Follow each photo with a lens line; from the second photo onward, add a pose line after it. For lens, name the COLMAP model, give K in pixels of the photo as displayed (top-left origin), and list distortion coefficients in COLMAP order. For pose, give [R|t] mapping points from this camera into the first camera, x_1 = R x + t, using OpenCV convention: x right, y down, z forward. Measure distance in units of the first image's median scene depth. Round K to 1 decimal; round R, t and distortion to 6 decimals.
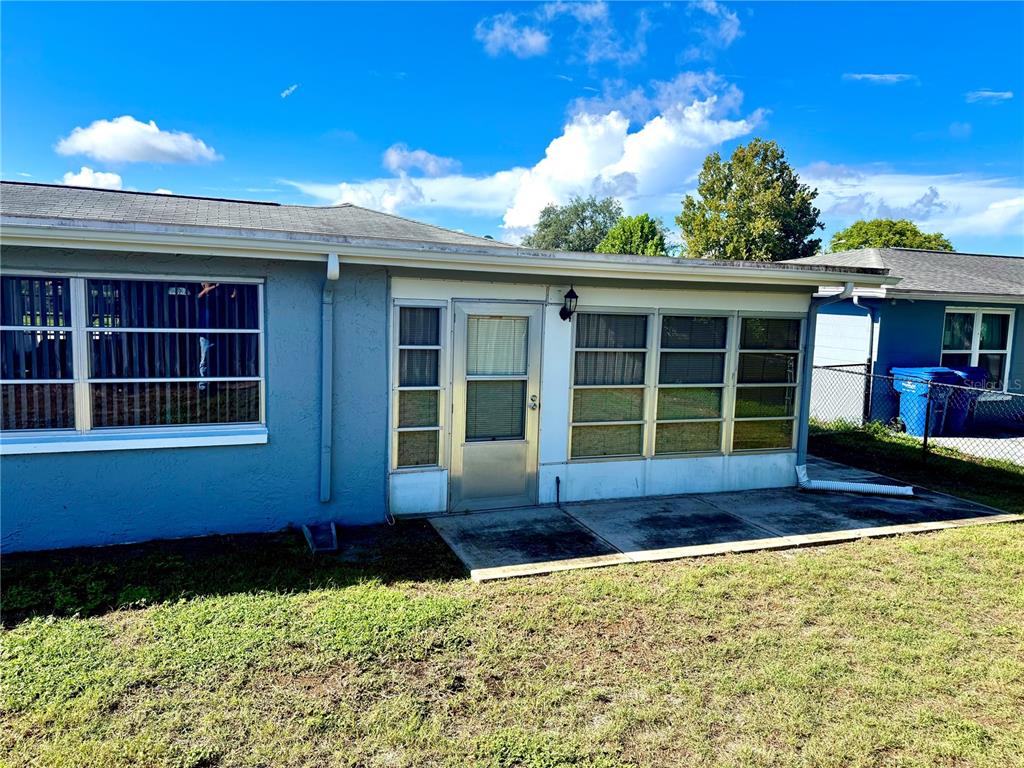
lens RADIAL K [[731.2, 0, 512.0], [0, 731.2, 384.0], [0, 0, 1]] dist [0.000702, -0.004203]
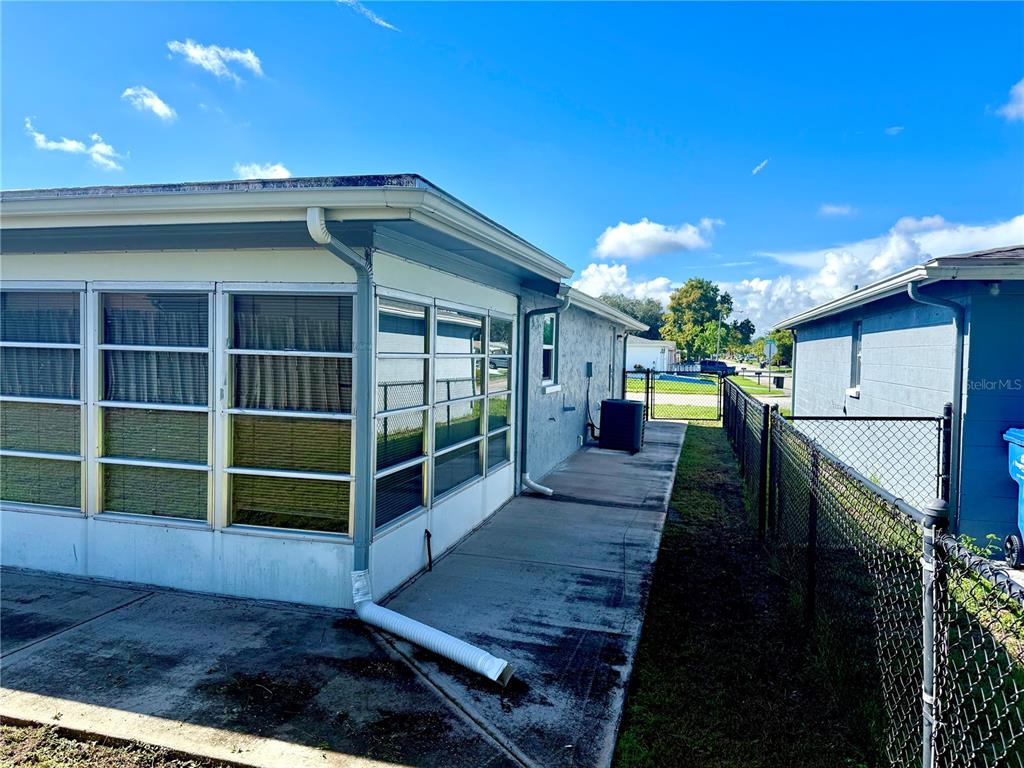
lens RADIAL K [[731.2, 0, 512.0], [0, 731.2, 384.0], [0, 0, 1]] dist [0.000702, -0.004203]
pose [[0.811993, 0.006800, -0.583628, 0.858502], [-0.063822, 0.994971, -0.077201, 0.011632], [0.580168, 0.099935, 0.808343, 0.680061]]
